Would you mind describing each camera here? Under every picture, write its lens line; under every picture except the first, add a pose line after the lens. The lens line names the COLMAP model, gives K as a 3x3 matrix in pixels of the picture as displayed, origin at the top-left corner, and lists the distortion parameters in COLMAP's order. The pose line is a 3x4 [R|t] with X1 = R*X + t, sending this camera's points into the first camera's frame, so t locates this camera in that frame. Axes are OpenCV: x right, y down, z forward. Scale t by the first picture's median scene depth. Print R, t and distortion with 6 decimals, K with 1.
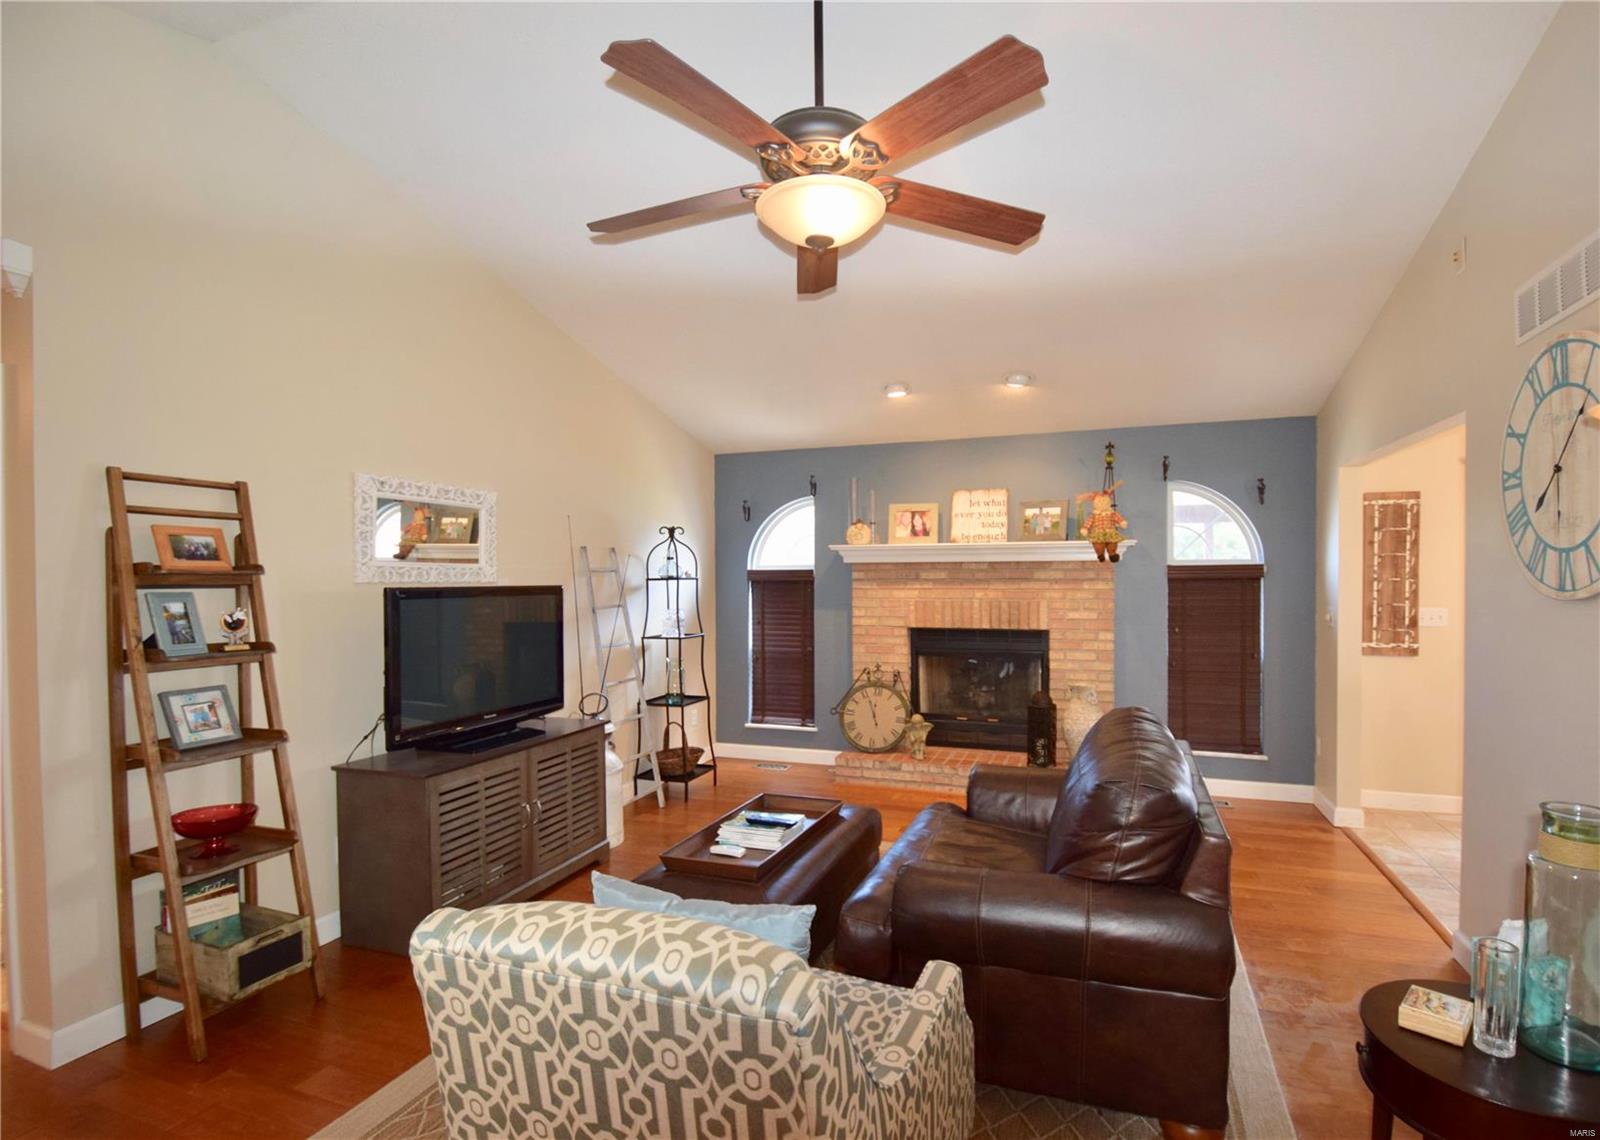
lens RADIAL K [[782.3, 0, 800.3], [0, 782.3, 592.7], [0, 0, 1]] dist [-0.000472, 0.000204]
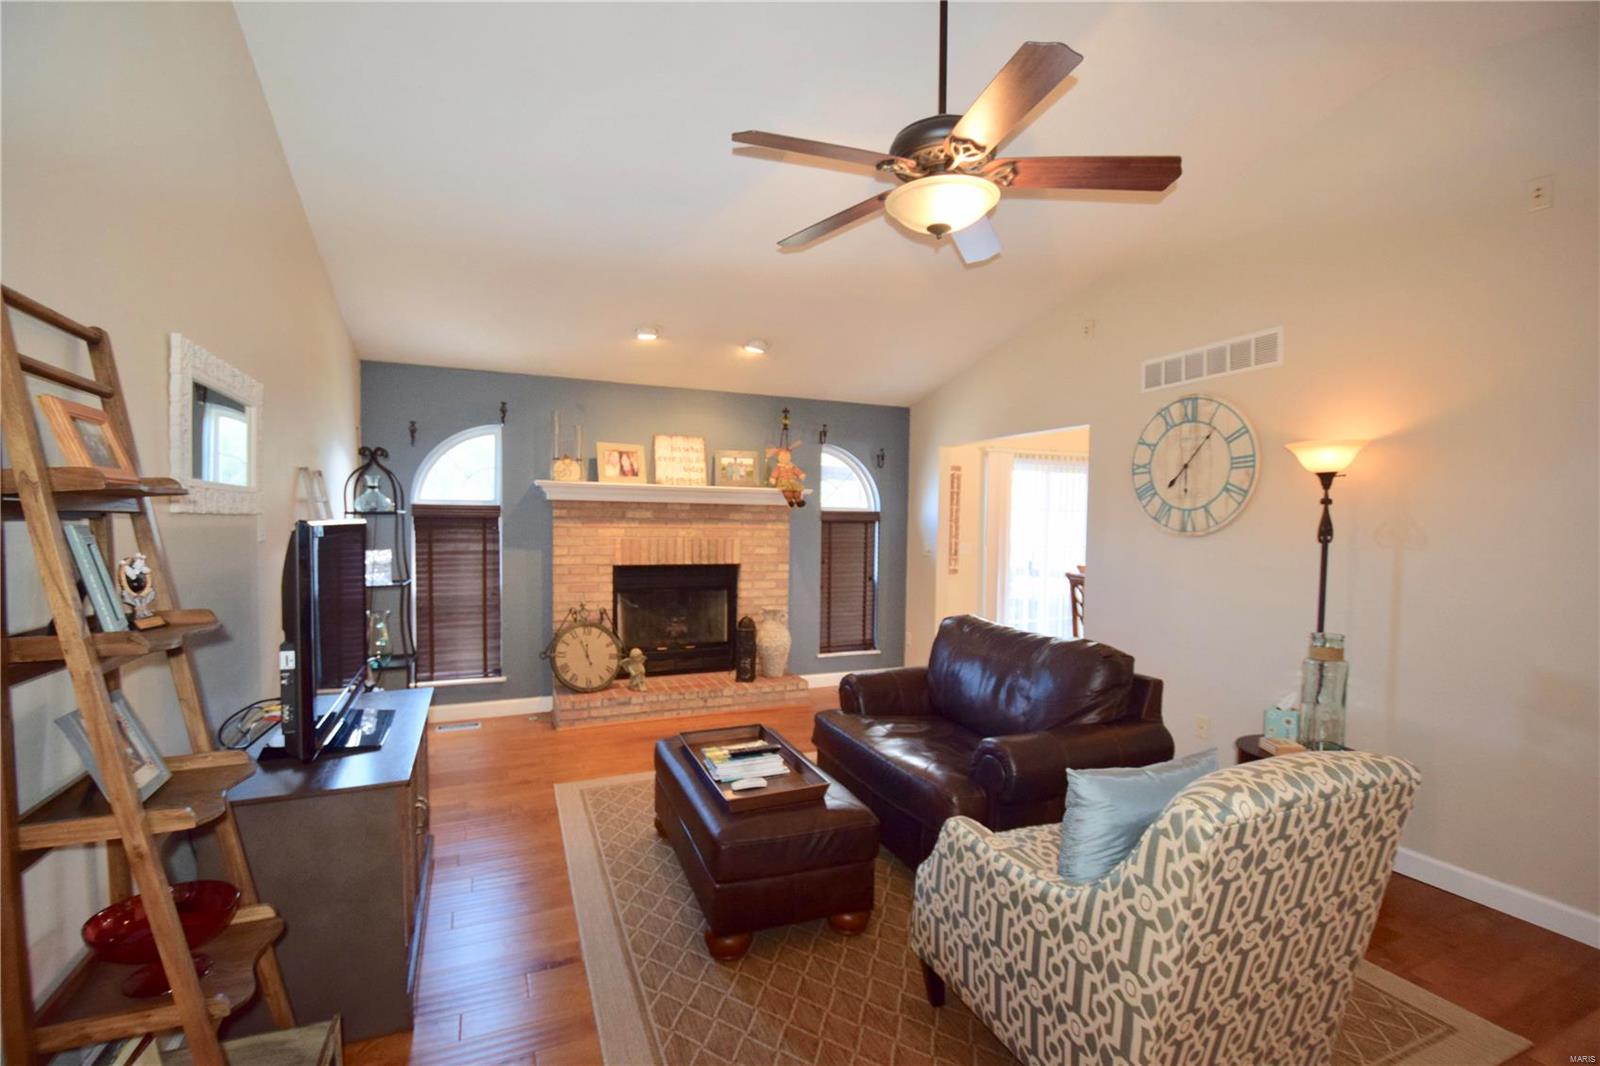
lens RADIAL K [[730.2, 0, 798.6], [0, 730.2, 562.2], [0, 0, 1]] dist [0.001021, 0.000043]
pose [[0.715049, -0.024794, 0.698635, -0.374393], [-0.003640, 0.999225, 0.039188, 0.002288], [-0.699065, -0.030564, 0.714404, 0.162622]]
